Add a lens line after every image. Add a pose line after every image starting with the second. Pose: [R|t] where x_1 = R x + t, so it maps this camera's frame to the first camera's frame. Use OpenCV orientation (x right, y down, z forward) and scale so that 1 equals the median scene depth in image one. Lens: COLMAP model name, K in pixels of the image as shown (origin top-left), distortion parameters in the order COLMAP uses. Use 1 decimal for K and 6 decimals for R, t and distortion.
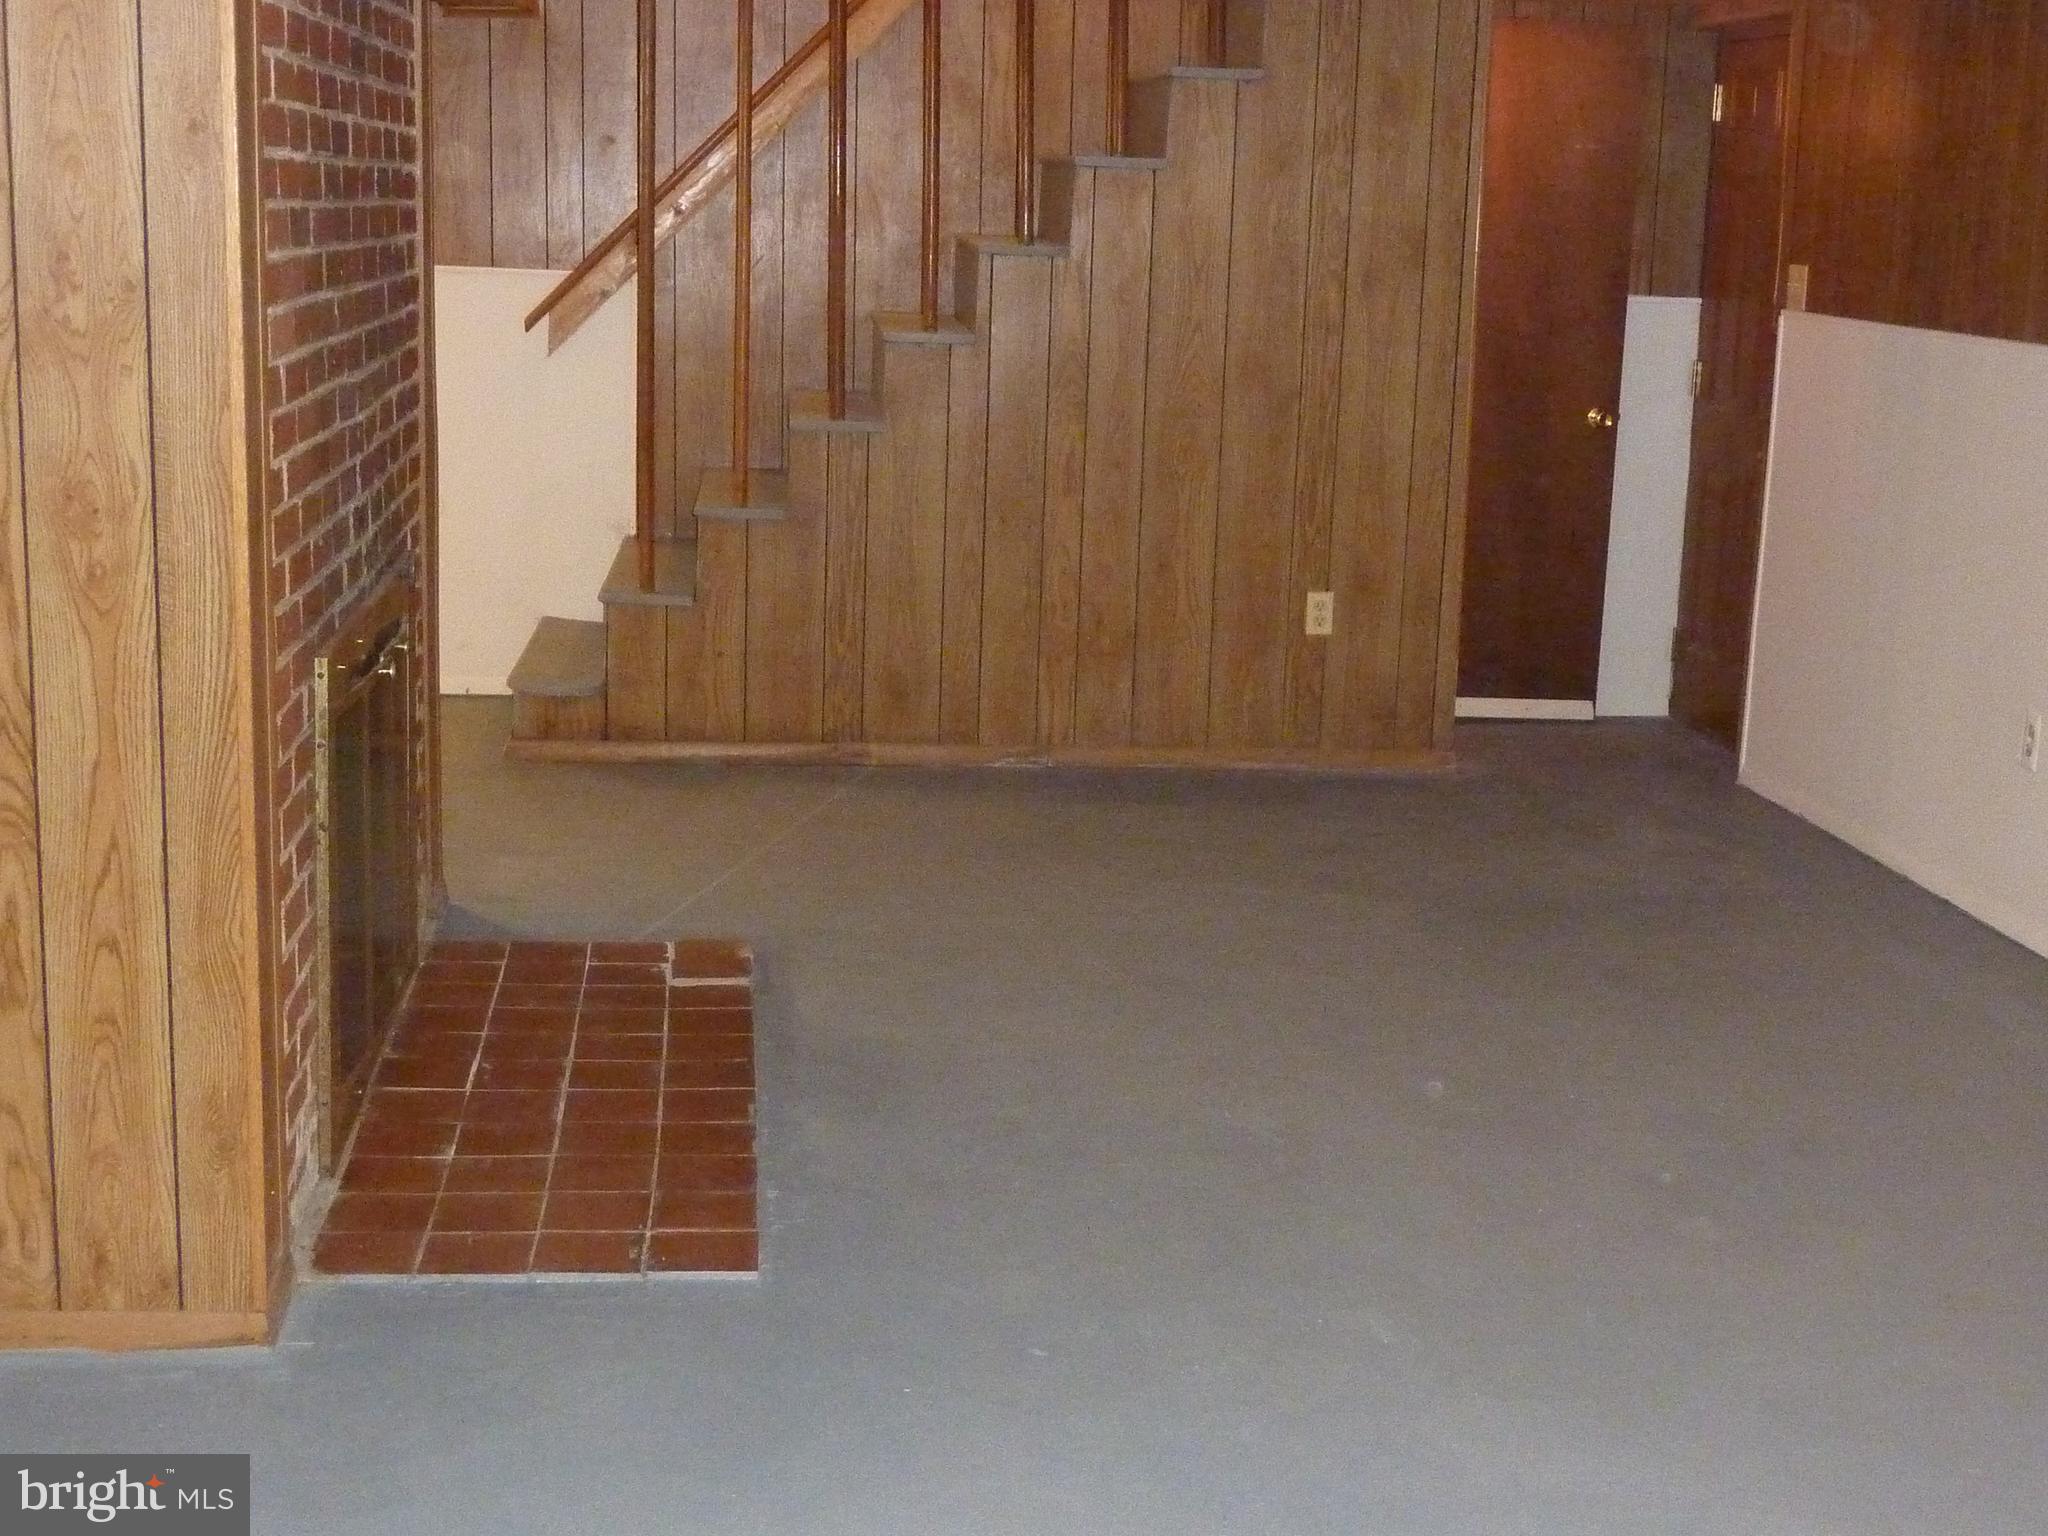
lens RADIAL K [[2749.3, 0, 1029.8], [0, 2749.3, 773.7], [0, 0, 1]] dist [-0.009090, -0.118416]
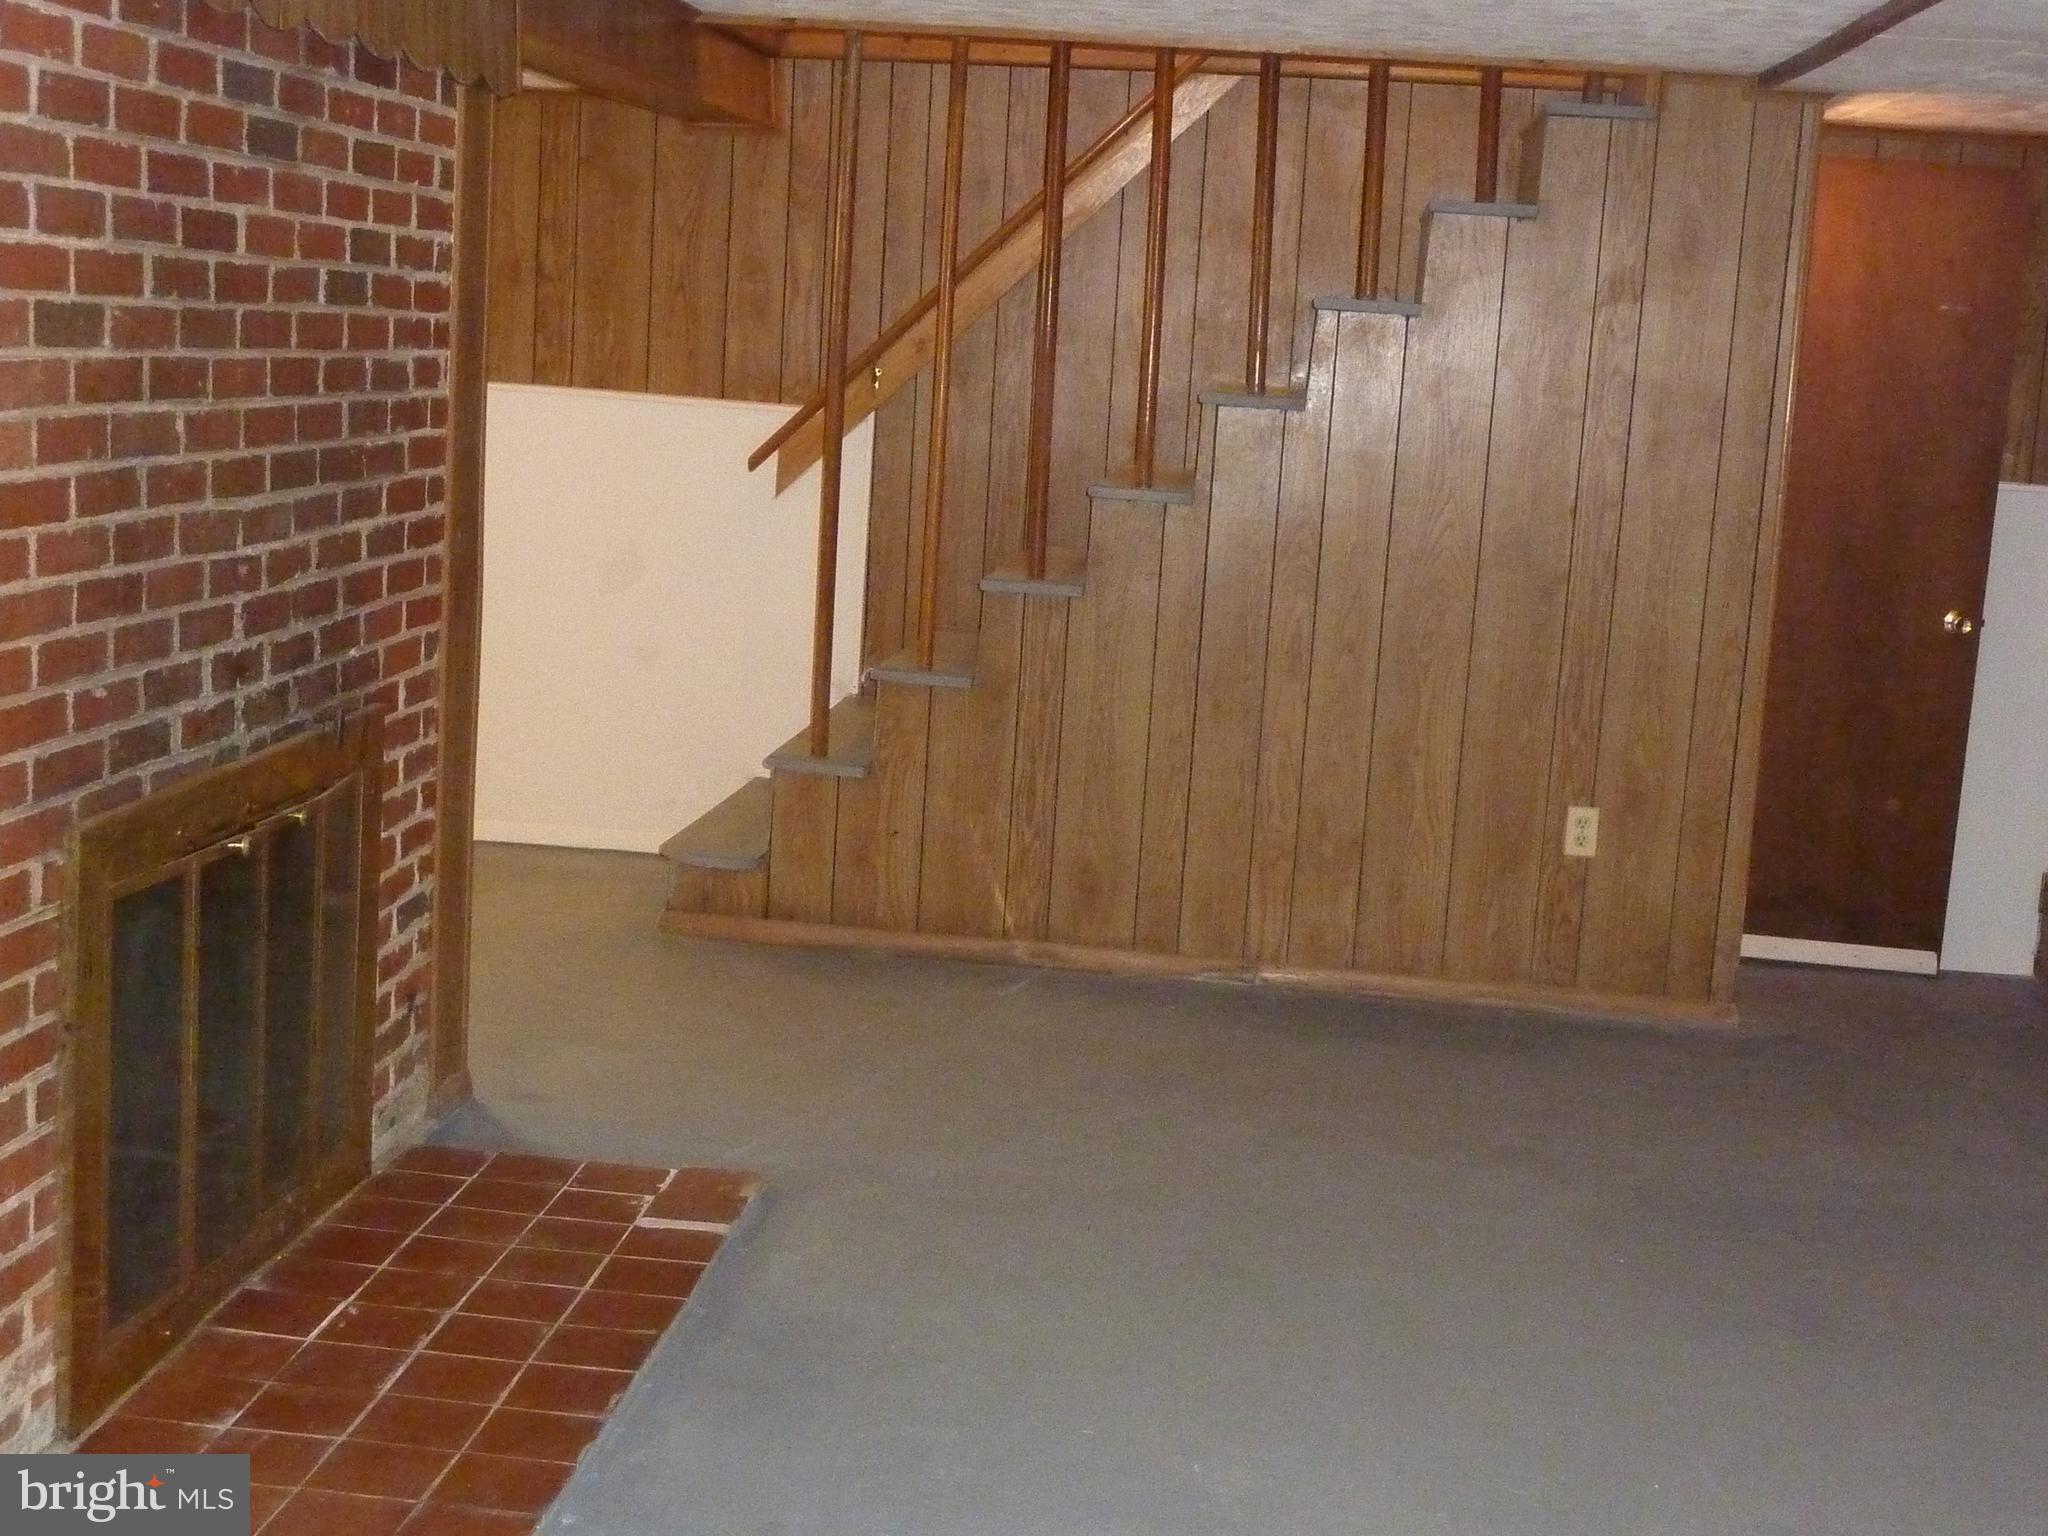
lens RADIAL K [[2749.3, 0, 1029.8], [0, 2749.3, 773.7], [0, 0, 1]] dist [-0.009090, -0.118416]
pose [[0.978225, 0.062199, -0.198008, 0.110253], [-0.073351, 0.996078, -0.049489, -0.021937], [0.194153, 0.062935, 0.978950, 0.127305]]
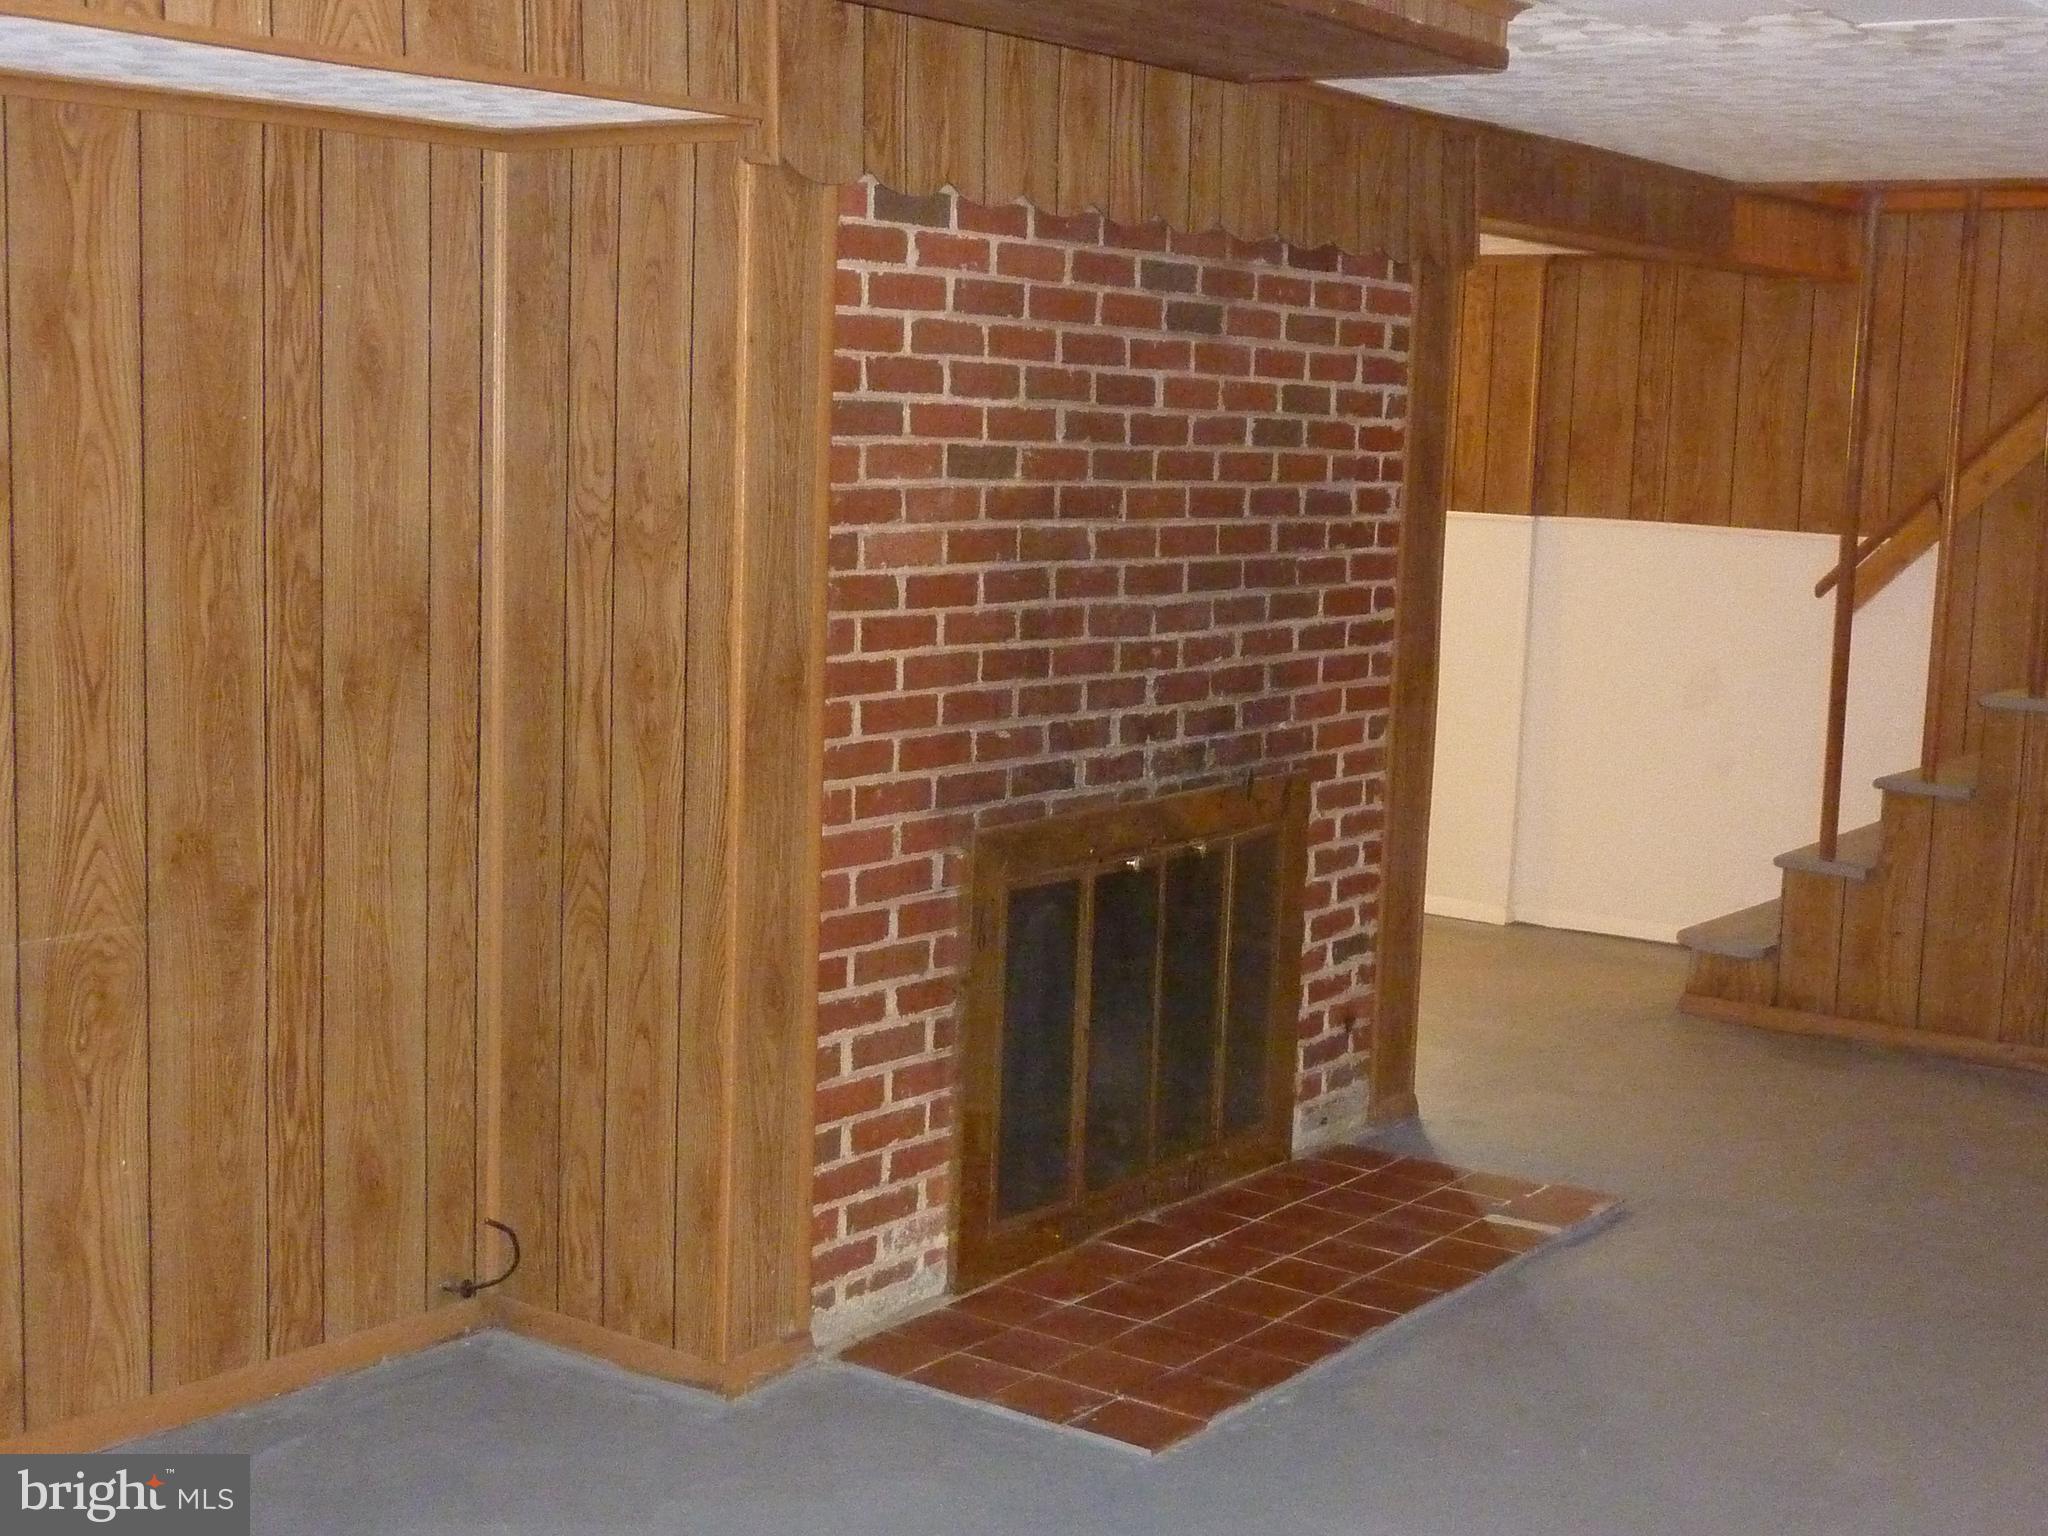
lens RADIAL K [[2749.3, 0, 1029.8], [0, 2749.3, 773.7], [0, 0, 1]] dist [-0.009090, -0.118416]
pose [[0.753308, 0.081135, -0.652644, 0.283795], [-0.147475, 0.987929, -0.047405, -0.008893], [0.640919, 0.131959, 0.756180, 0.080154]]
